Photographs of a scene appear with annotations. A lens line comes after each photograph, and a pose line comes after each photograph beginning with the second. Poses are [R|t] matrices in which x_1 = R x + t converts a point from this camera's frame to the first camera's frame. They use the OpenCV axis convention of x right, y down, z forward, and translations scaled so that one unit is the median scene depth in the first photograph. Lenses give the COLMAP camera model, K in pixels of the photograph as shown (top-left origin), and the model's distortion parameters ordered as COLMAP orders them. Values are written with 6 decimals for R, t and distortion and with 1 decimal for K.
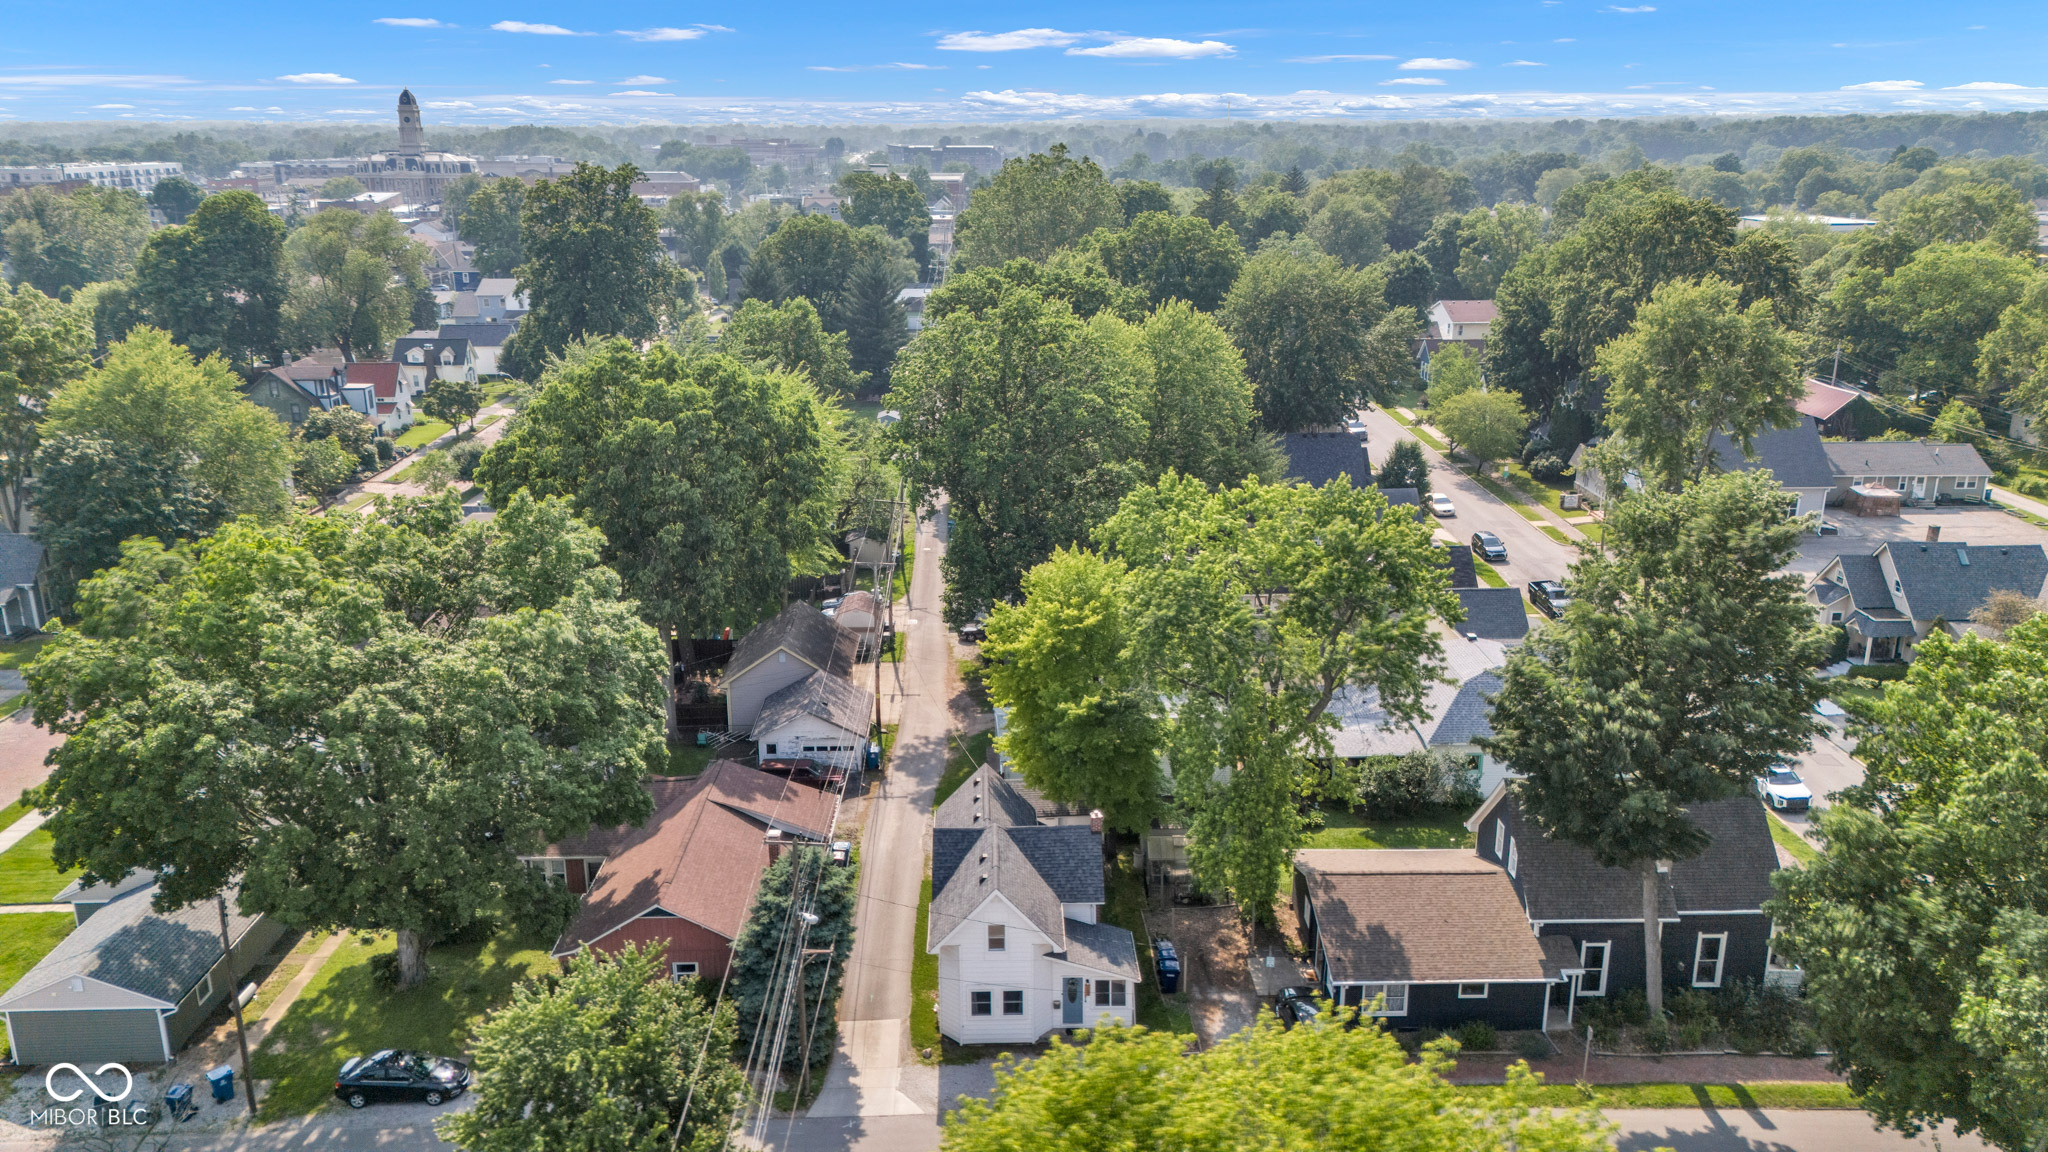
lens RADIAL K [[1527.7, 0, 1021.1], [0, 1527.7, 564.3], [0, 0, 1]] dist [0.055214, -0.008222]
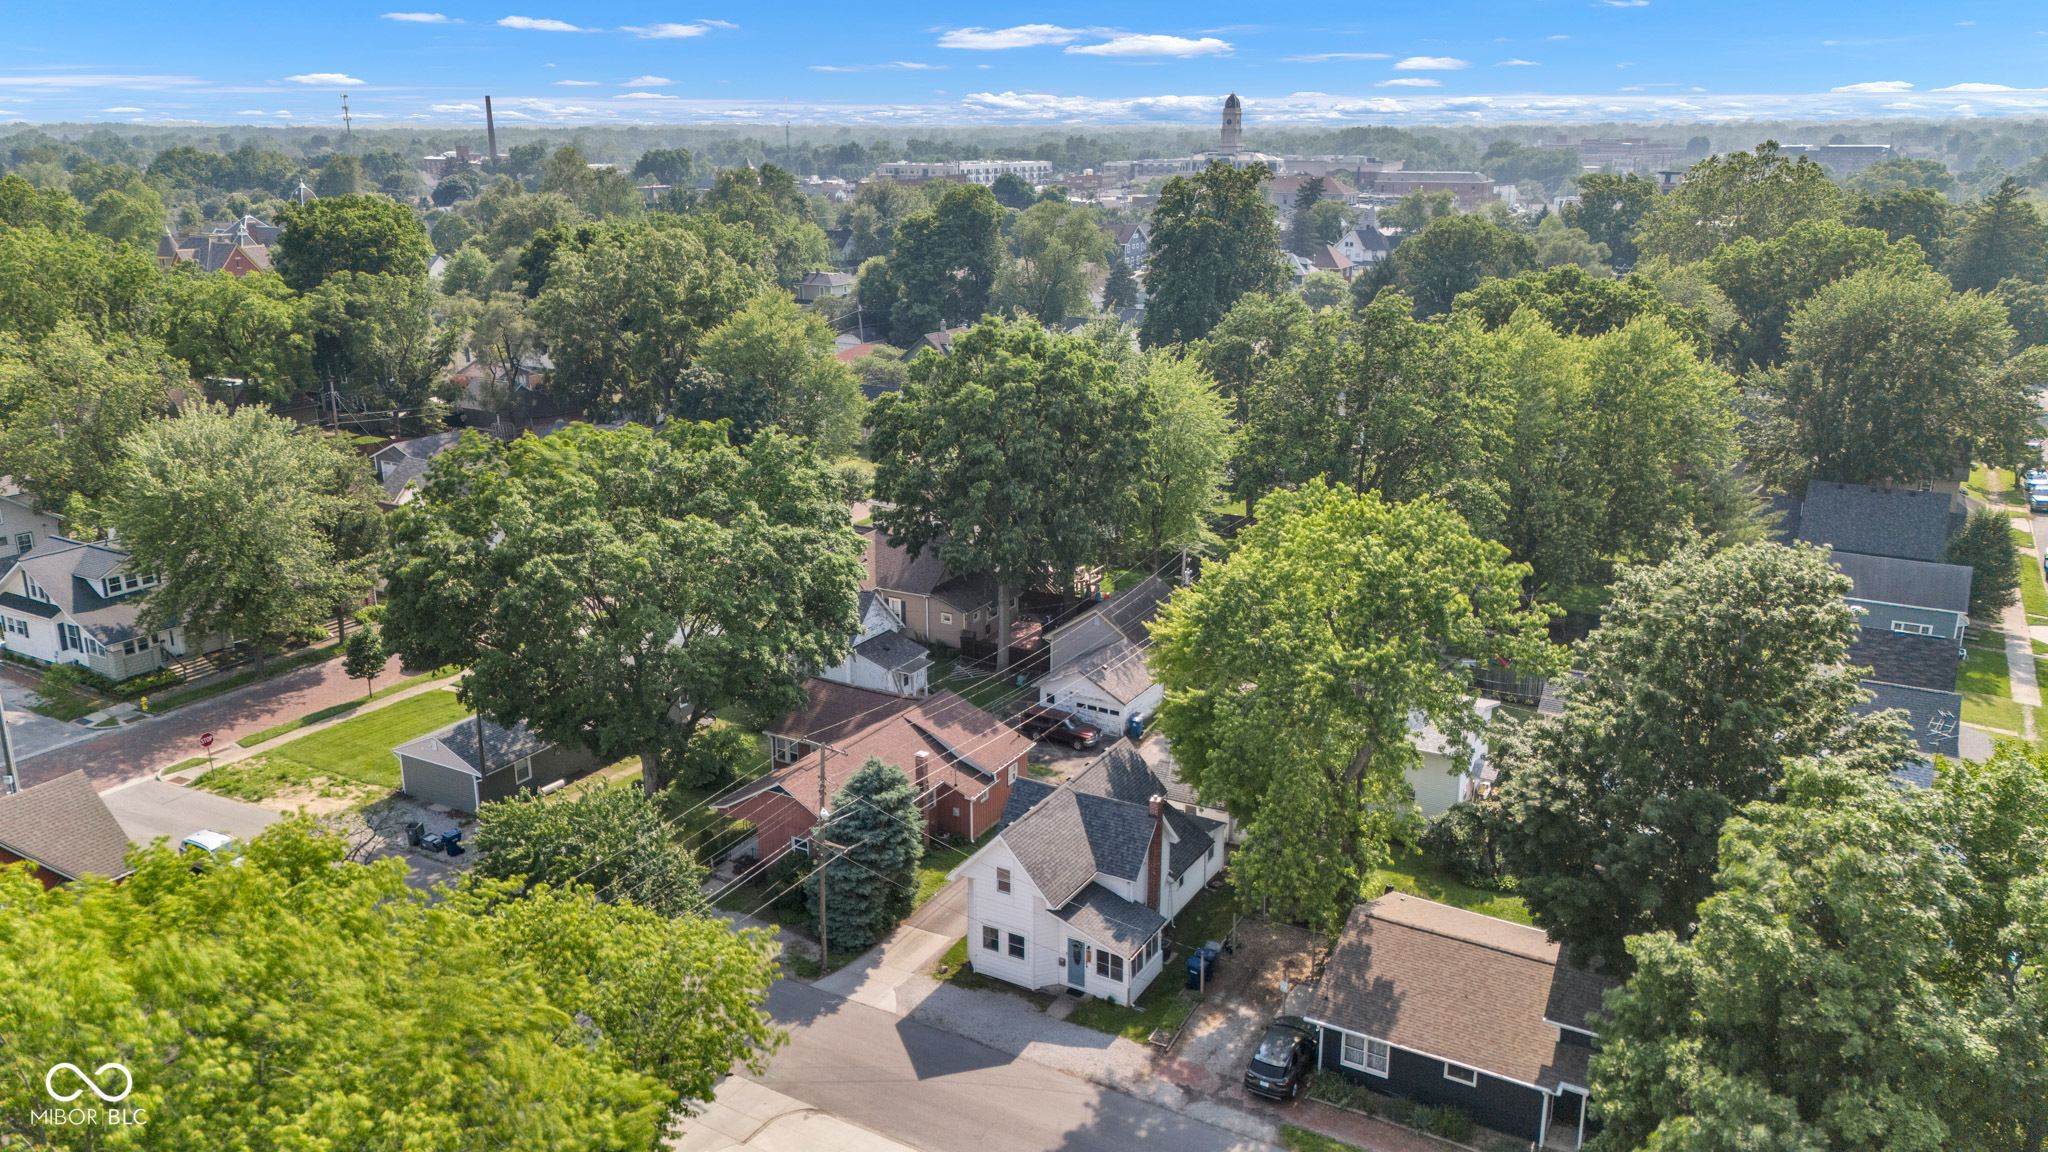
lens RADIAL K [[1520.4, 0, 1025.4], [0, 1520.4, 558.7], [0, 0, 1]] dist [0.063707, 0.002197]
pose [[0.854710, 0.145577, -0.498276, 0.470361], [-0.146650, 0.988487, 0.037243, -0.021381], [0.497961, 0.041240, 0.866218, 0.066155]]
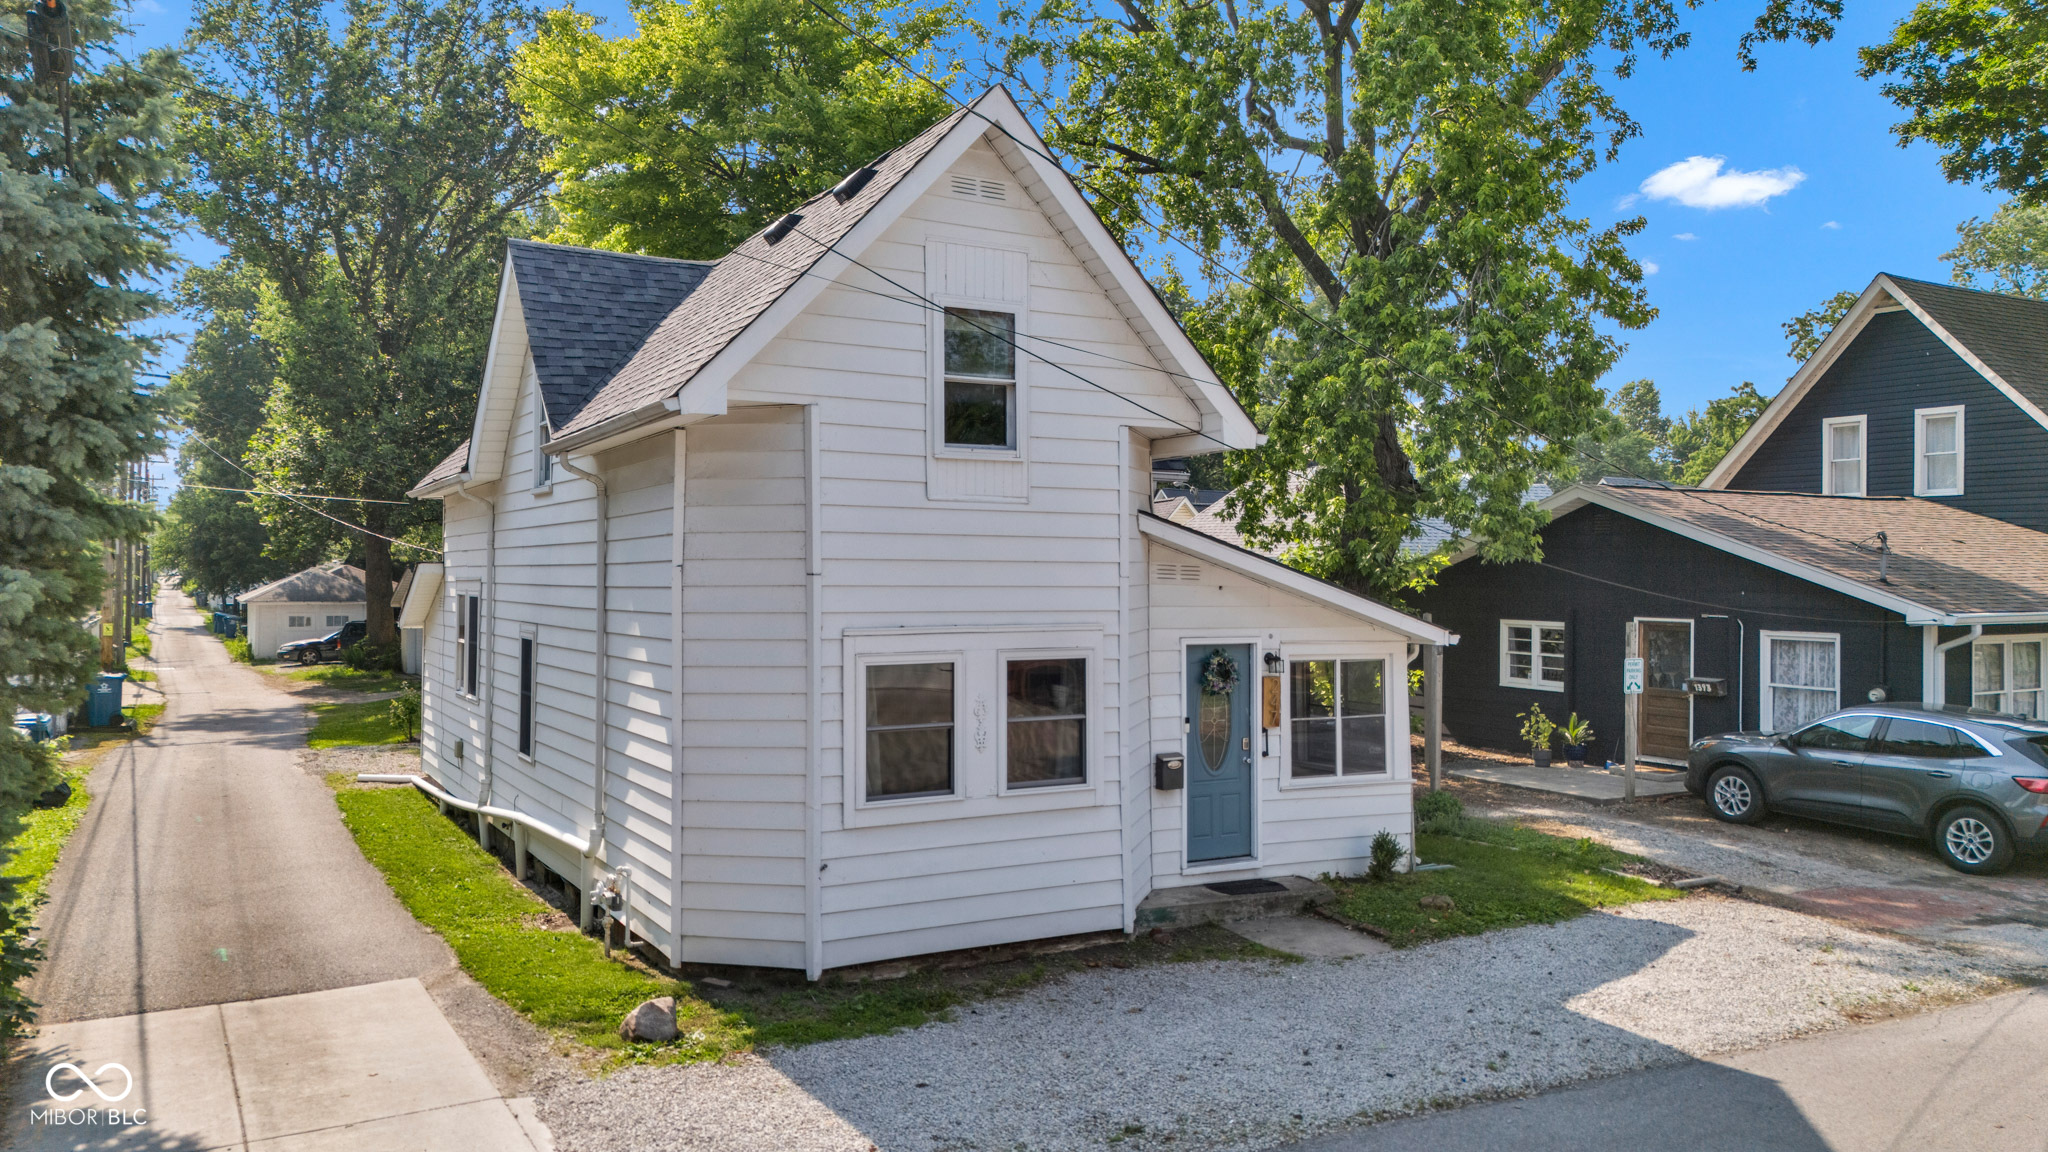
lens RADIAL K [[1527.7, 0, 1021.1], [0, 1527.7, 564.3], [0, 0, 1]] dist [0.055214, -0.008222]
pose [[0.883079, 0.007015, 0.469171, -0.102736], [0.121377, 0.962441, -0.242848, 0.301581], [-0.453253, 0.271401, 0.849060, 0.781714]]
